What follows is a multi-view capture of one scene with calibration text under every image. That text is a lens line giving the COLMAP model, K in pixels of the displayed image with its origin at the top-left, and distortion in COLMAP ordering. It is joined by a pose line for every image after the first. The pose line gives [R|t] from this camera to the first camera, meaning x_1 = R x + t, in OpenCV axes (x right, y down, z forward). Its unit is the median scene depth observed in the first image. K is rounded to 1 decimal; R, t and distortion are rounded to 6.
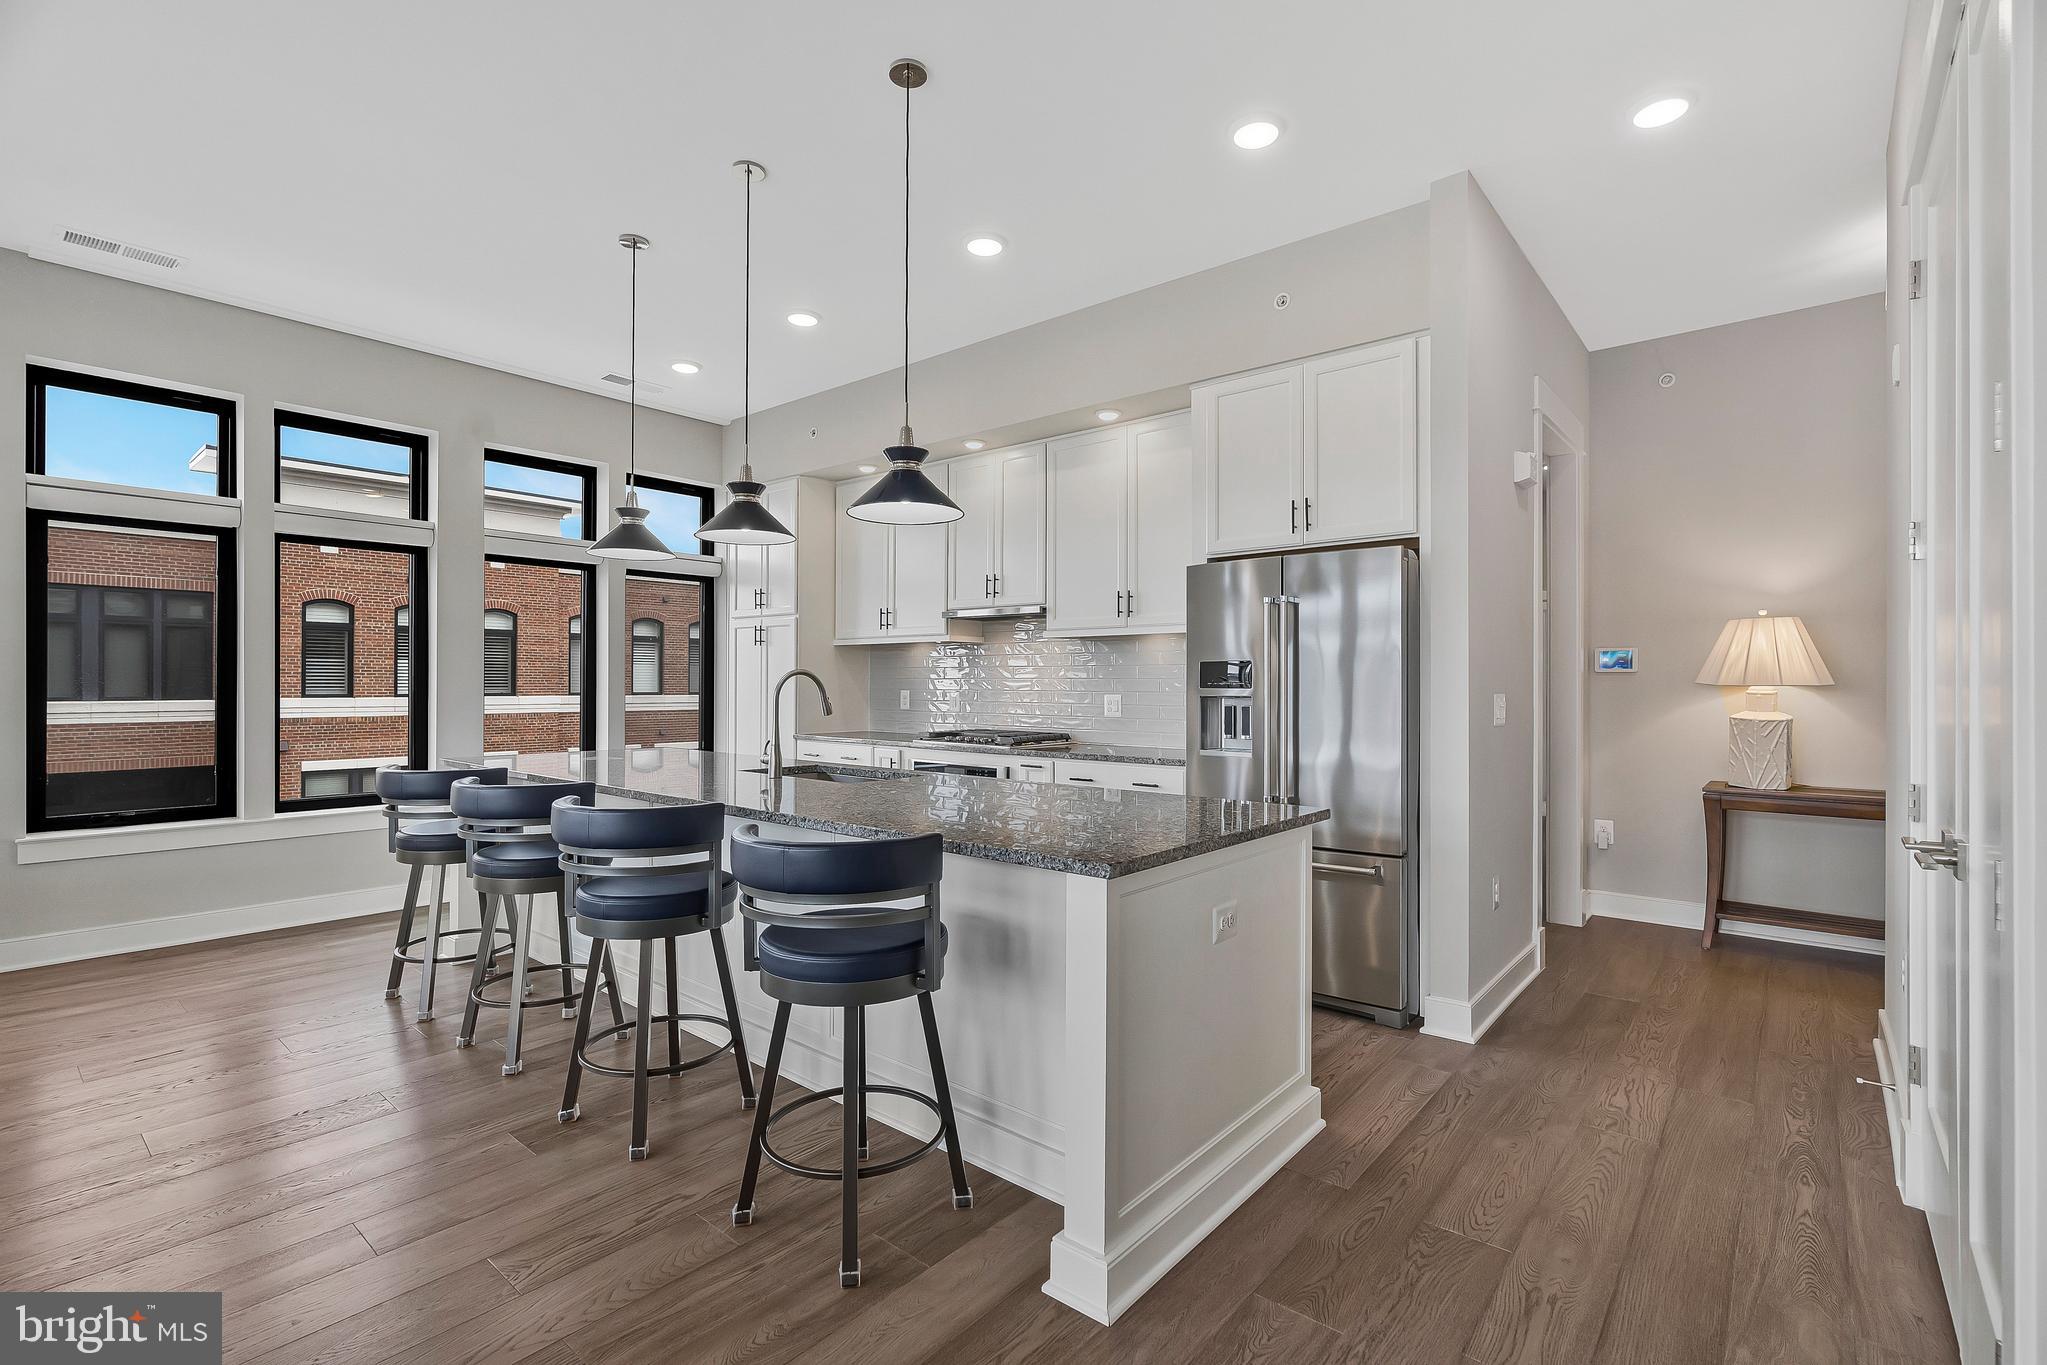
lens RADIAL K [[929.3, 0, 1023.1], [0, 929.3, 685.1], [0, 0, 1]] dist [-0.006138, -0.000548]
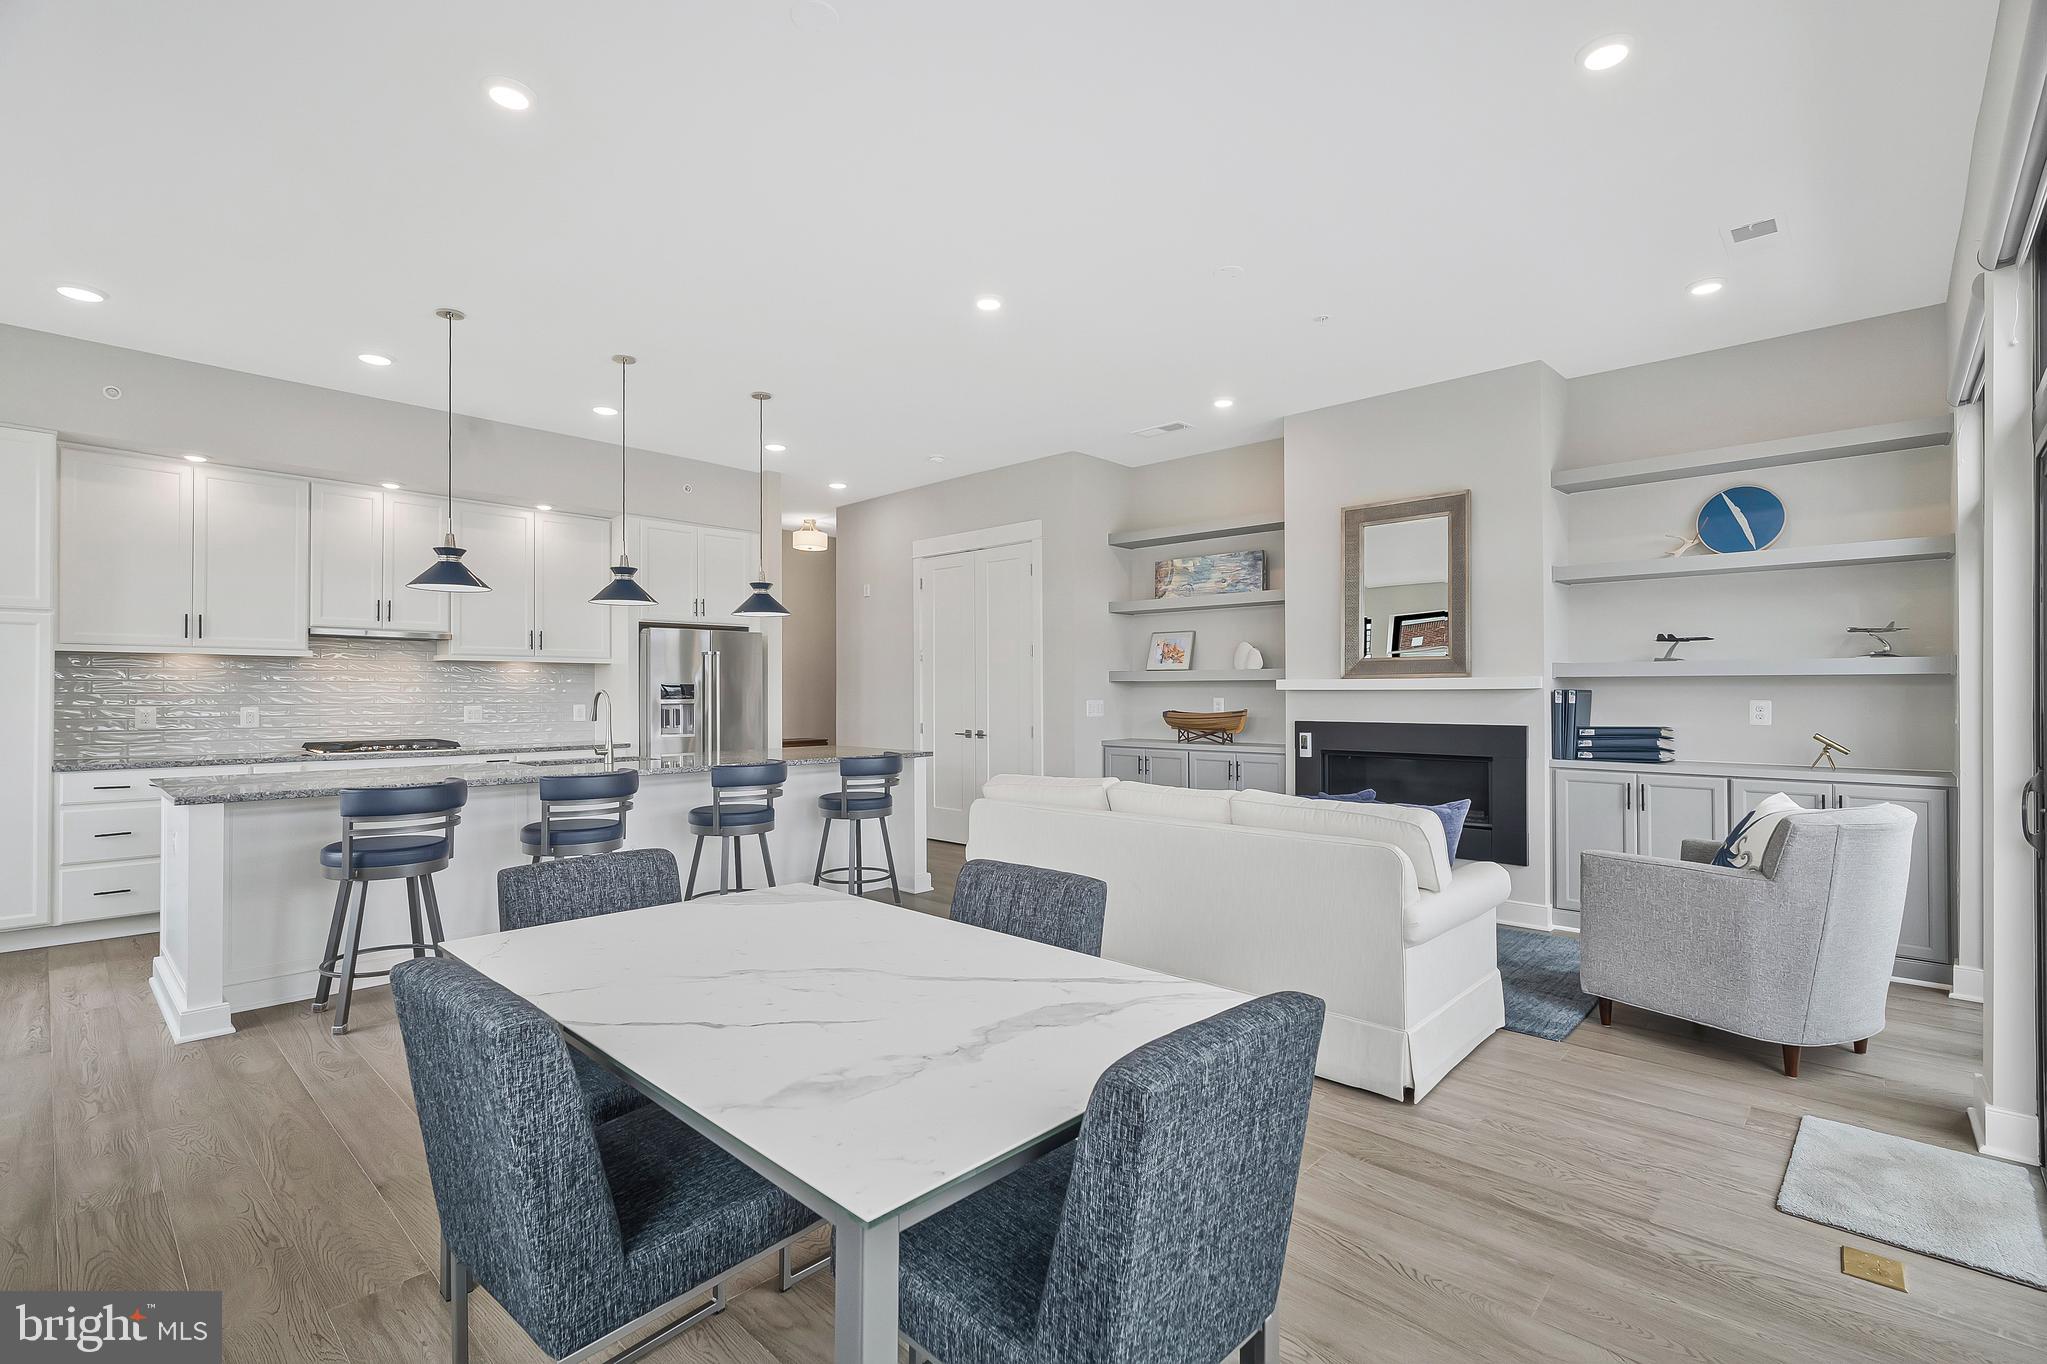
lens RADIAL K [[929.3, 0, 1023.1], [0, 929.3, 684.6], [0, 0, 1]] dist [-0.006138, -0.000548]
pose [[0.051914, 0.005393, 0.998637, -1.344176], [-0.000398, 0.999985, -0.005380, -0.014211], [-0.998651, -0.000118, 0.051915, 0.210486]]
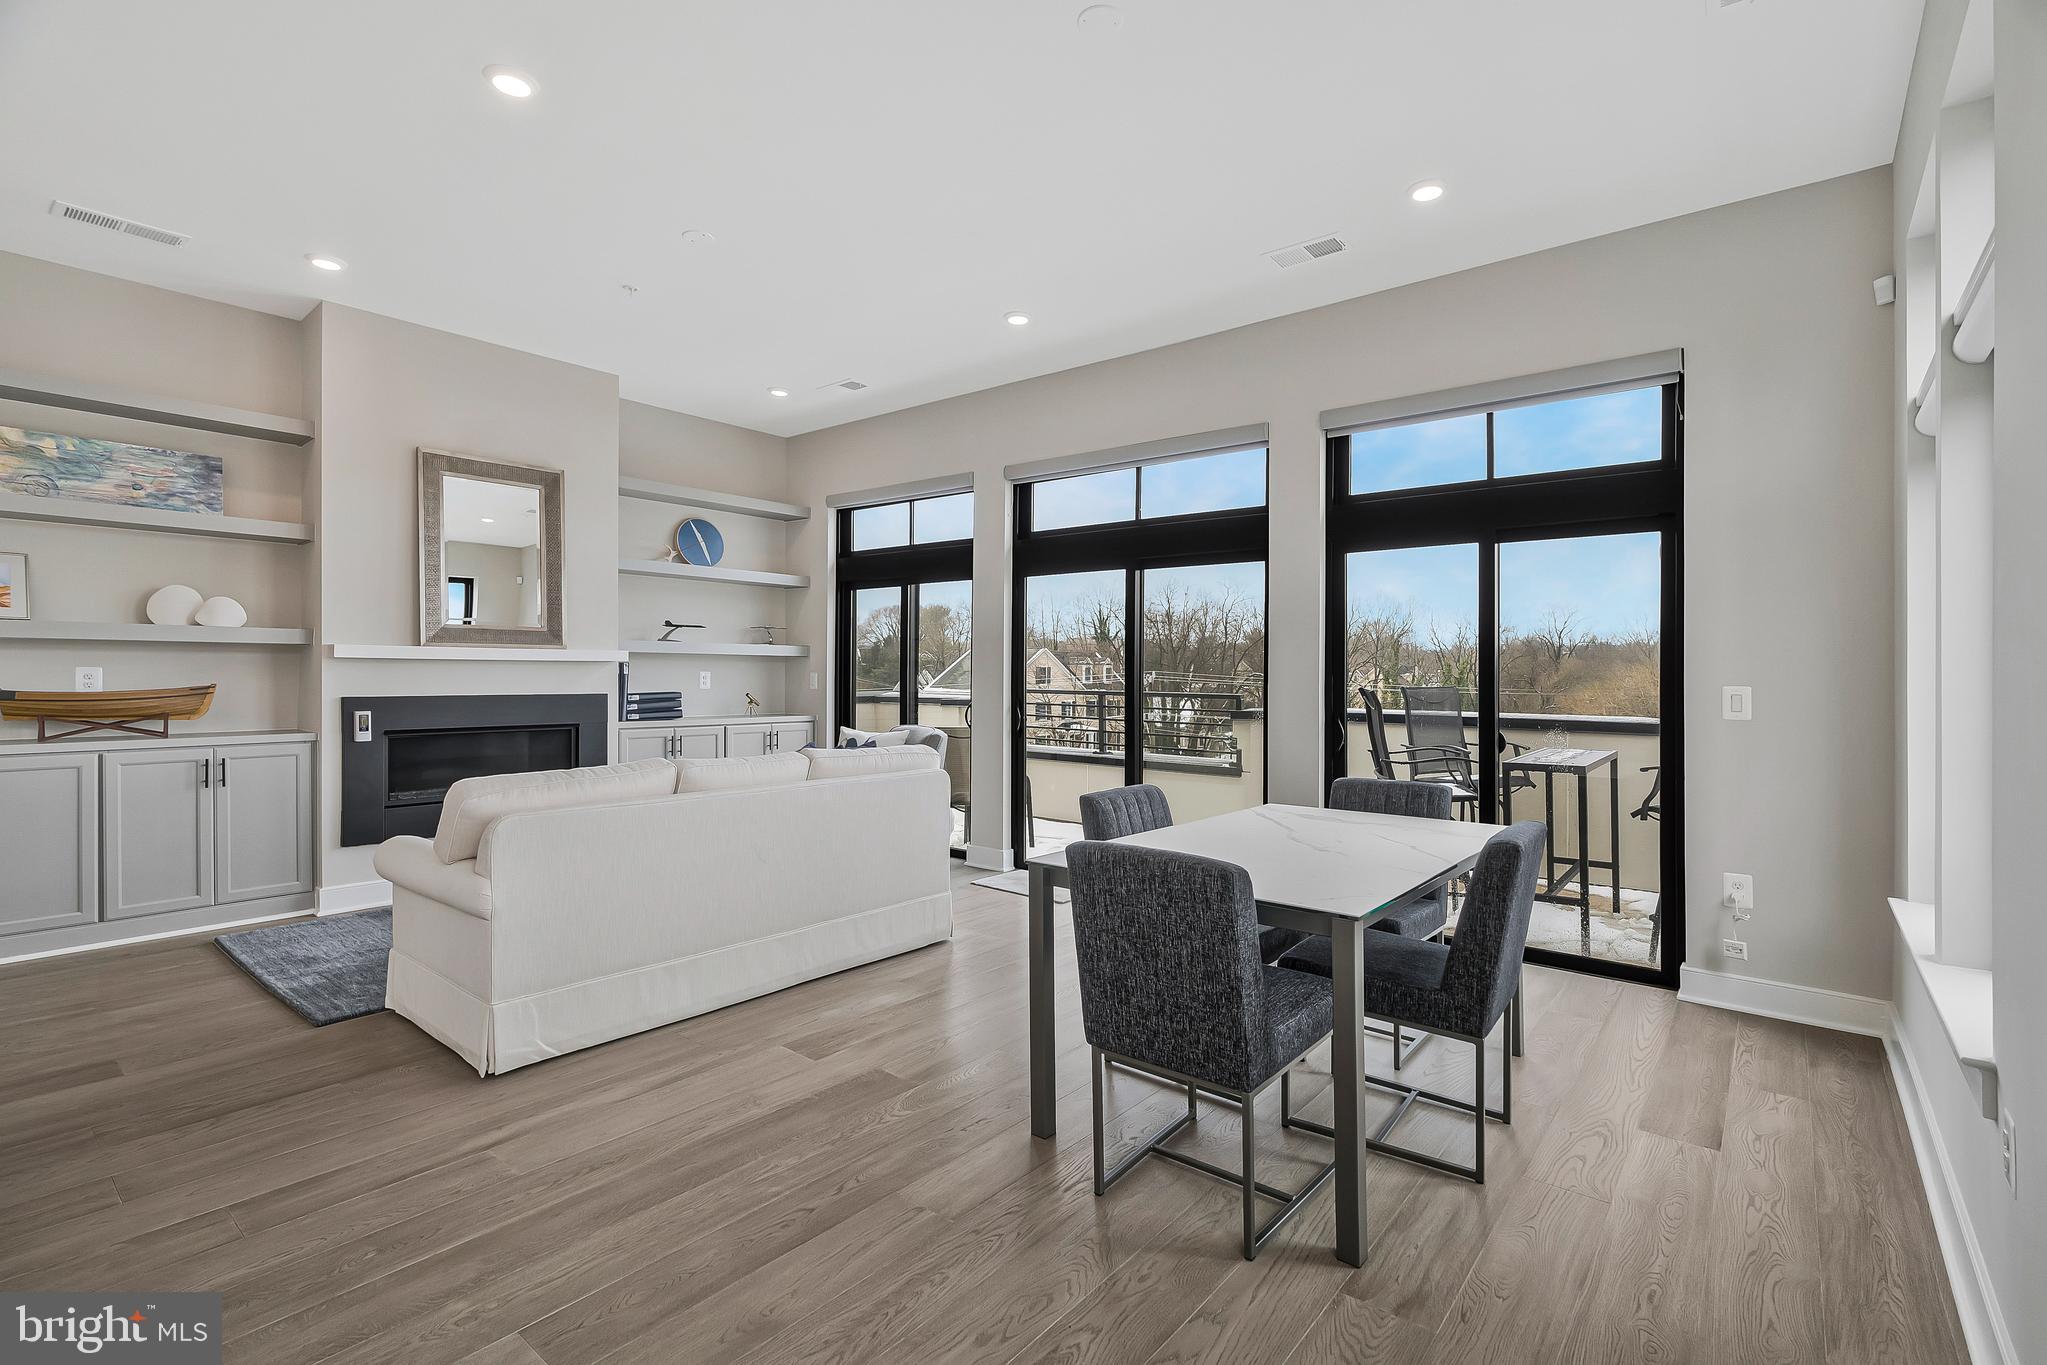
lens RADIAL K [[929.3, 0, 1023.1], [0, 929.3, 685.1], [0, 0, 1]] dist [-0.006138, -0.000548]
pose [[-0.999867, -0.010413, -0.012559, -0.748856], [-0.010567, 0.999870, 0.012182, -0.004067], [0.012430, 0.012313, -0.999847, 0.942248]]
